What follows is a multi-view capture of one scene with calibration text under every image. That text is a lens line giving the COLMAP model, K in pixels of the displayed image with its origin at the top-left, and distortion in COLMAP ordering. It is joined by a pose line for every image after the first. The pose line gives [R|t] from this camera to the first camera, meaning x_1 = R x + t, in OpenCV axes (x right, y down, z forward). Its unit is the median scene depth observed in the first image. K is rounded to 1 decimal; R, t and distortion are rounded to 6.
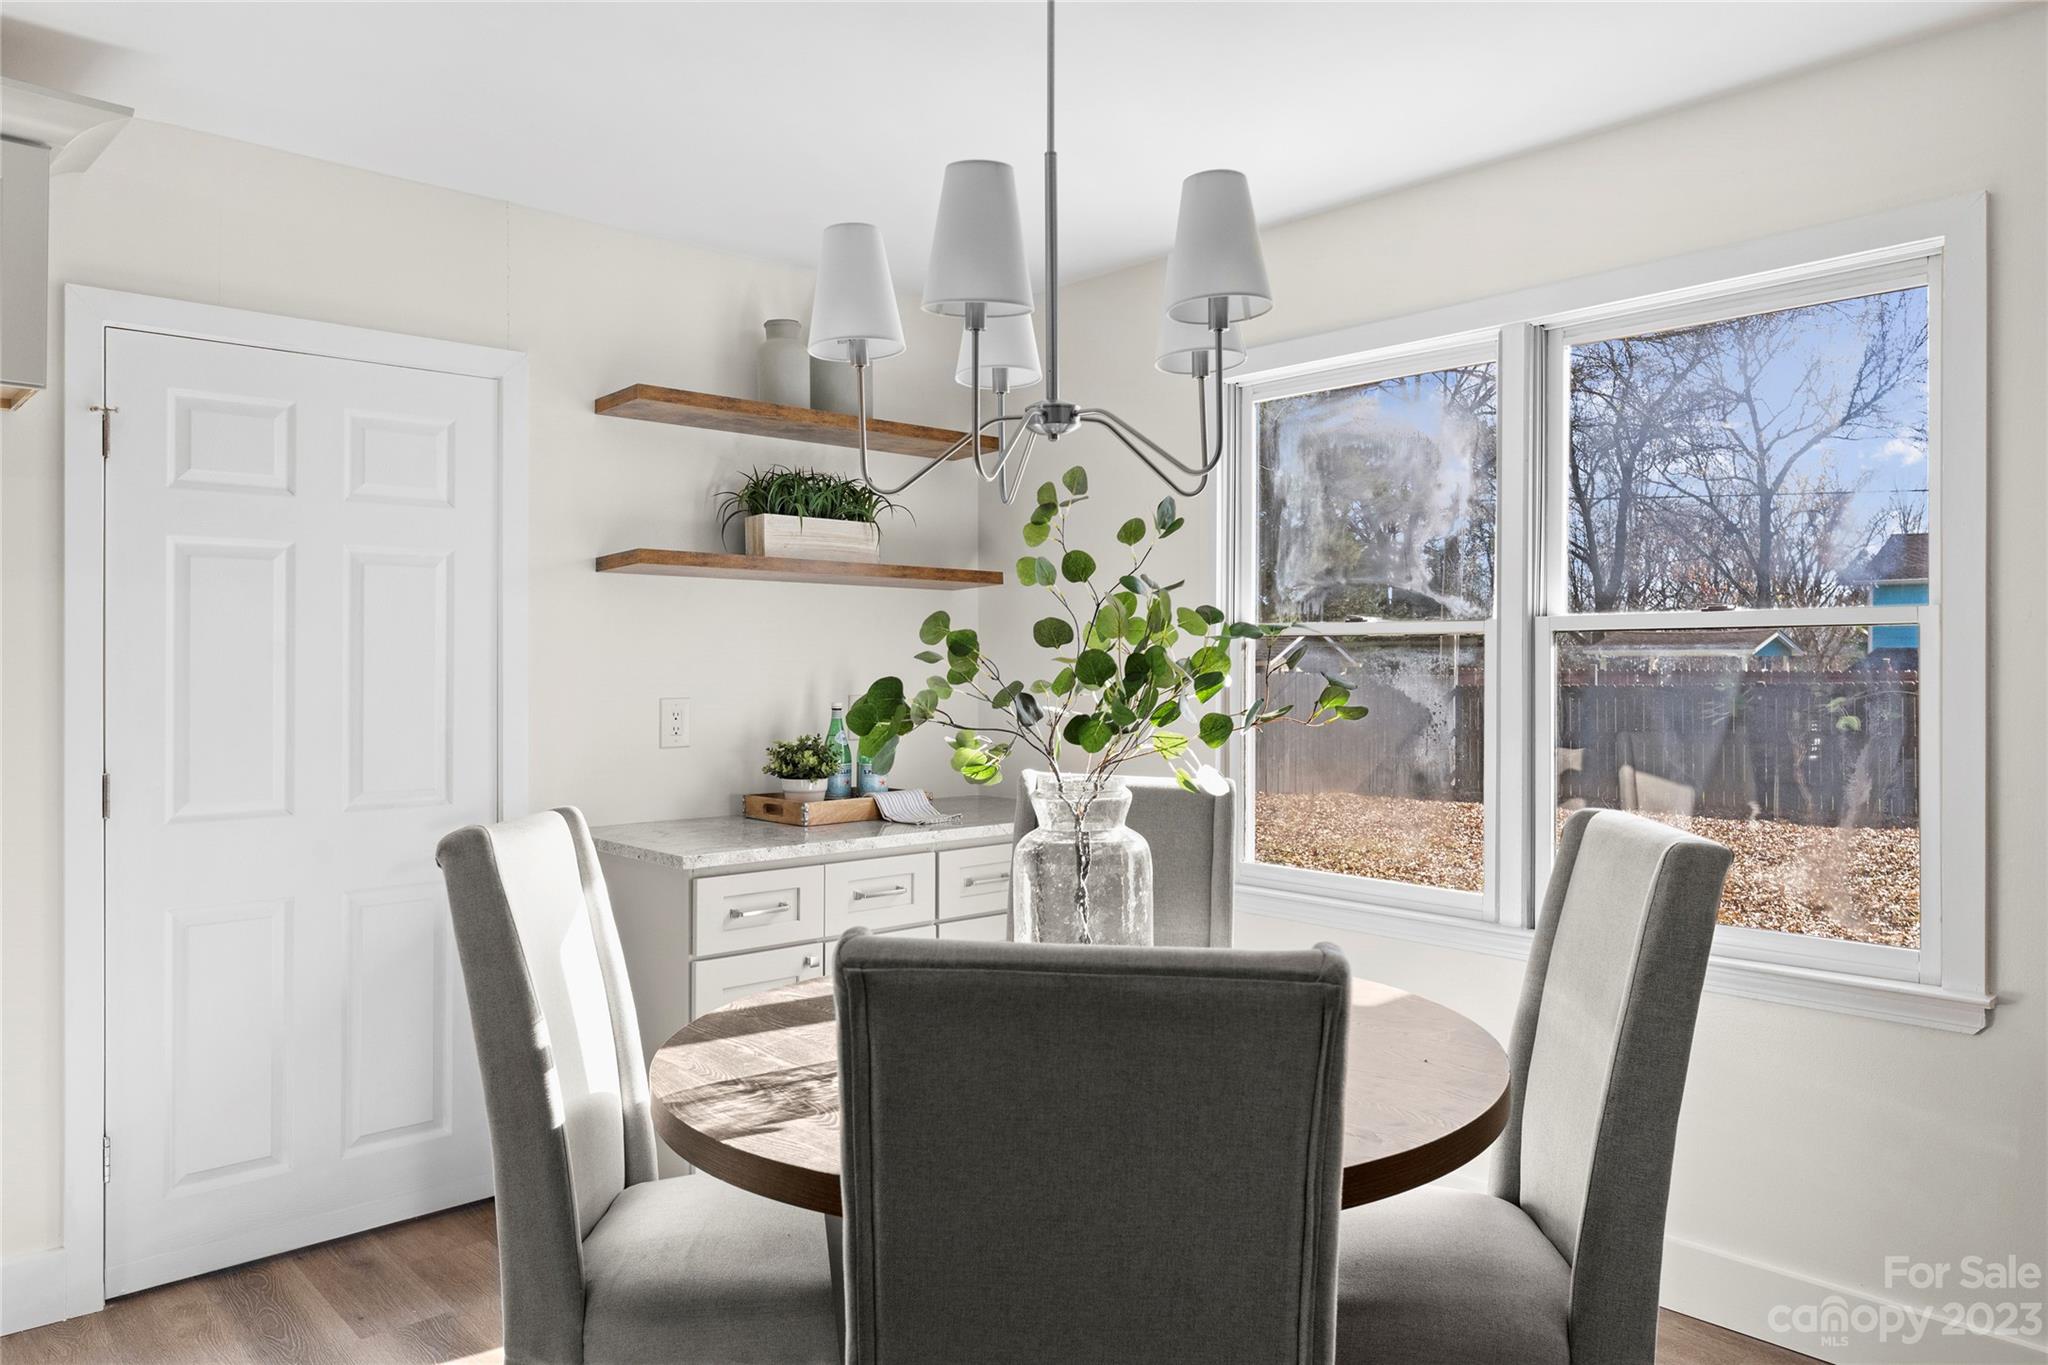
lens RADIAL K [[1416.3, 0, 1036.5], [0, 1416.3, 684.7], [0, 0, 1]] dist [0.008075, 0.004117]
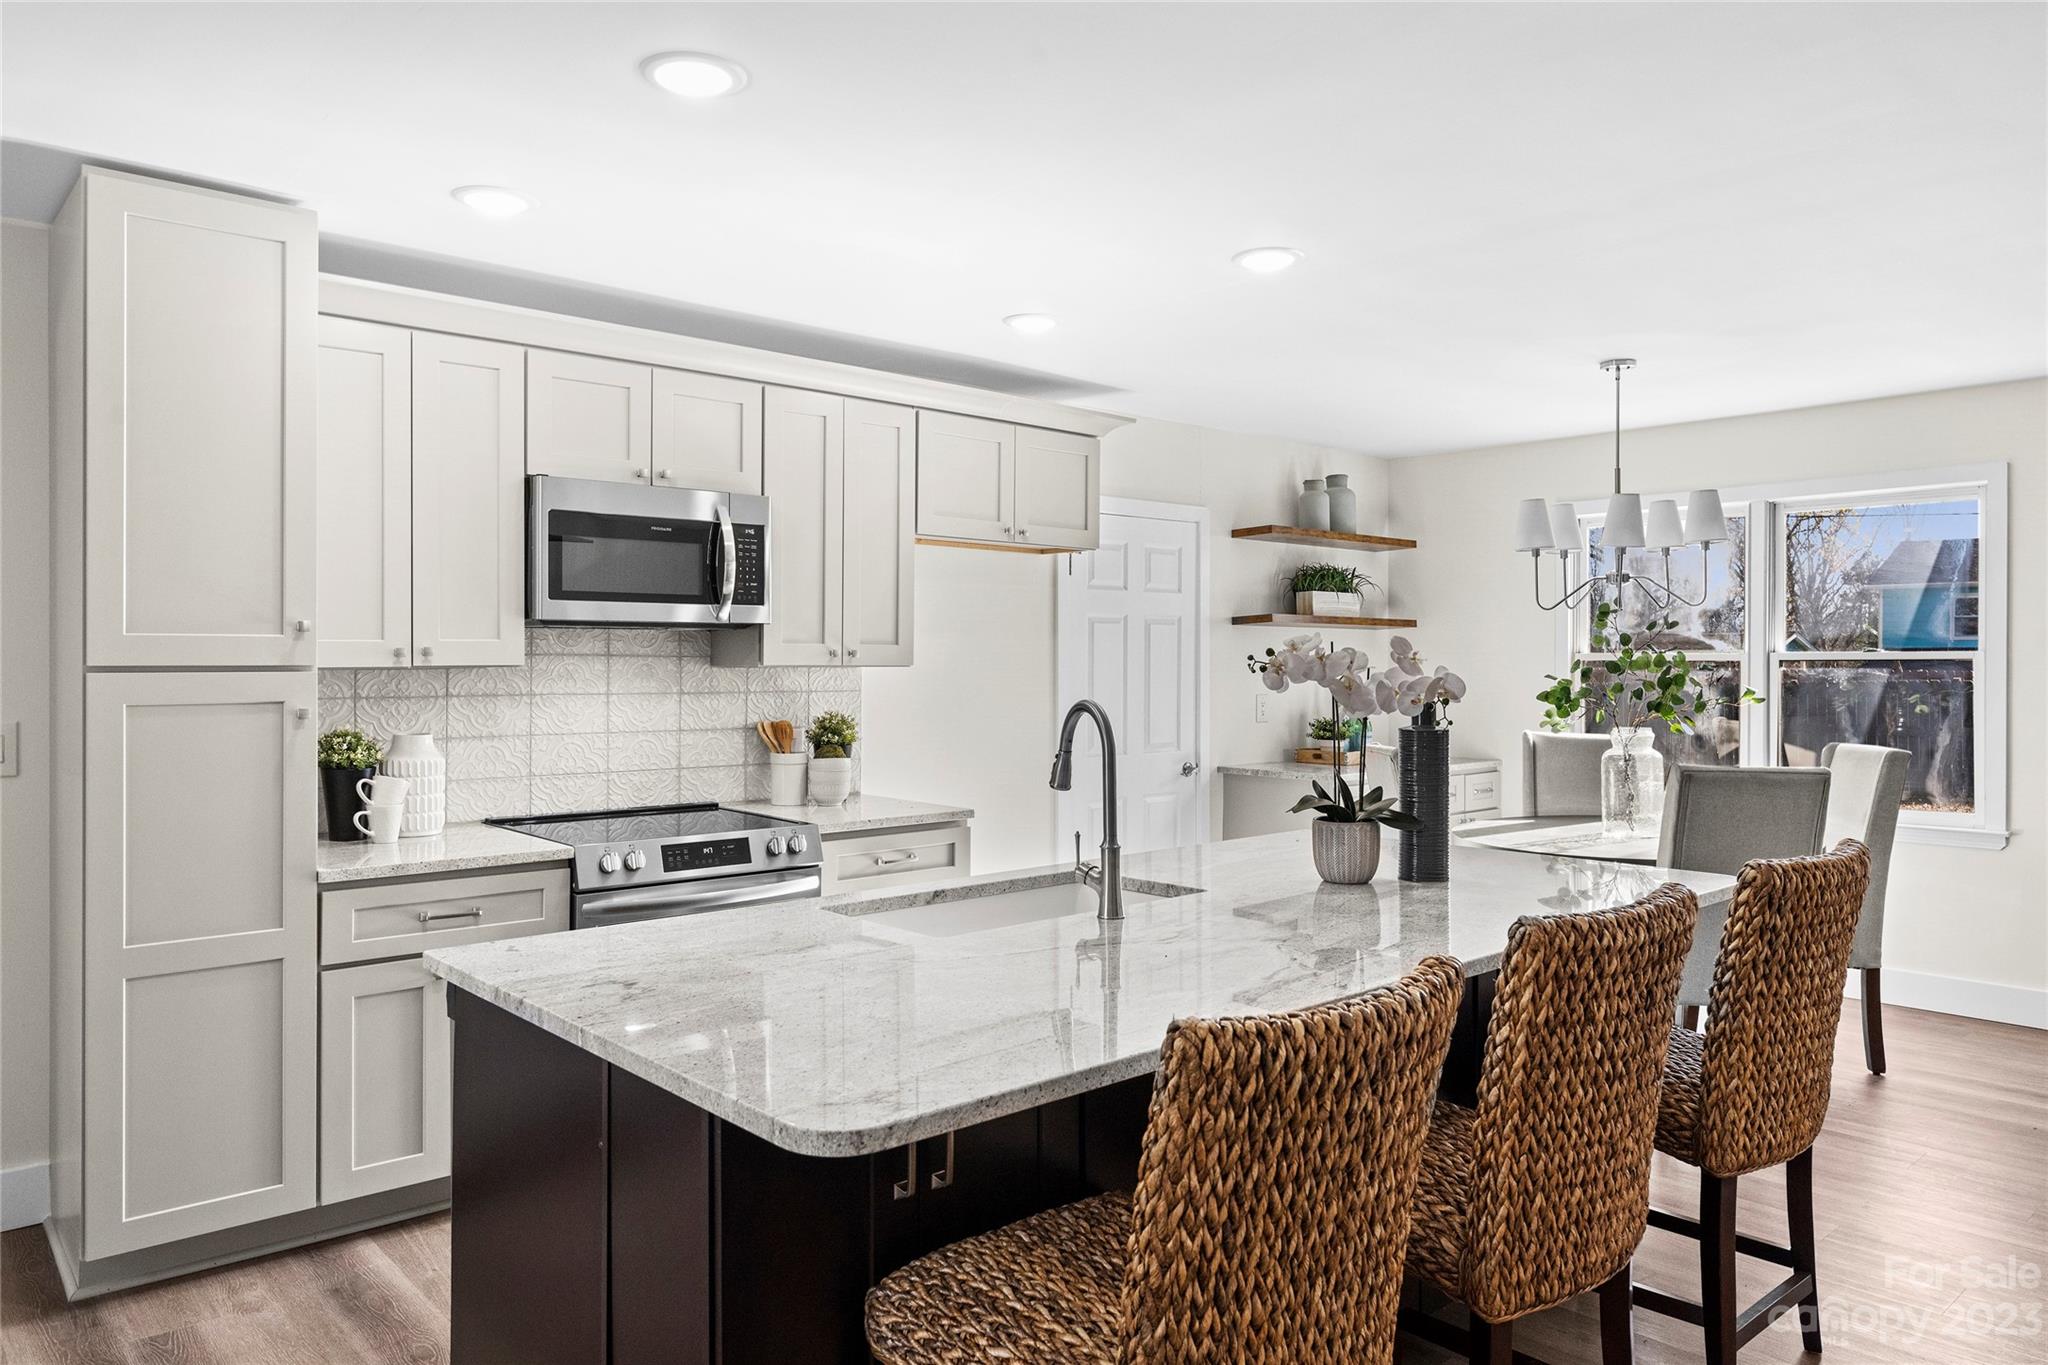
lens RADIAL K [[1416.3, 0, 1019.0], [0, 1416.3, 682.1], [0, 0, 1]] dist [0.008075, 0.004117]
pose [[0.999977, 0.000844, -0.006800, -0.602368], [-0.000831, 0.999998, 0.001852, -0.009598], [0.006802, -0.001846, 0.999975, -0.863821]]
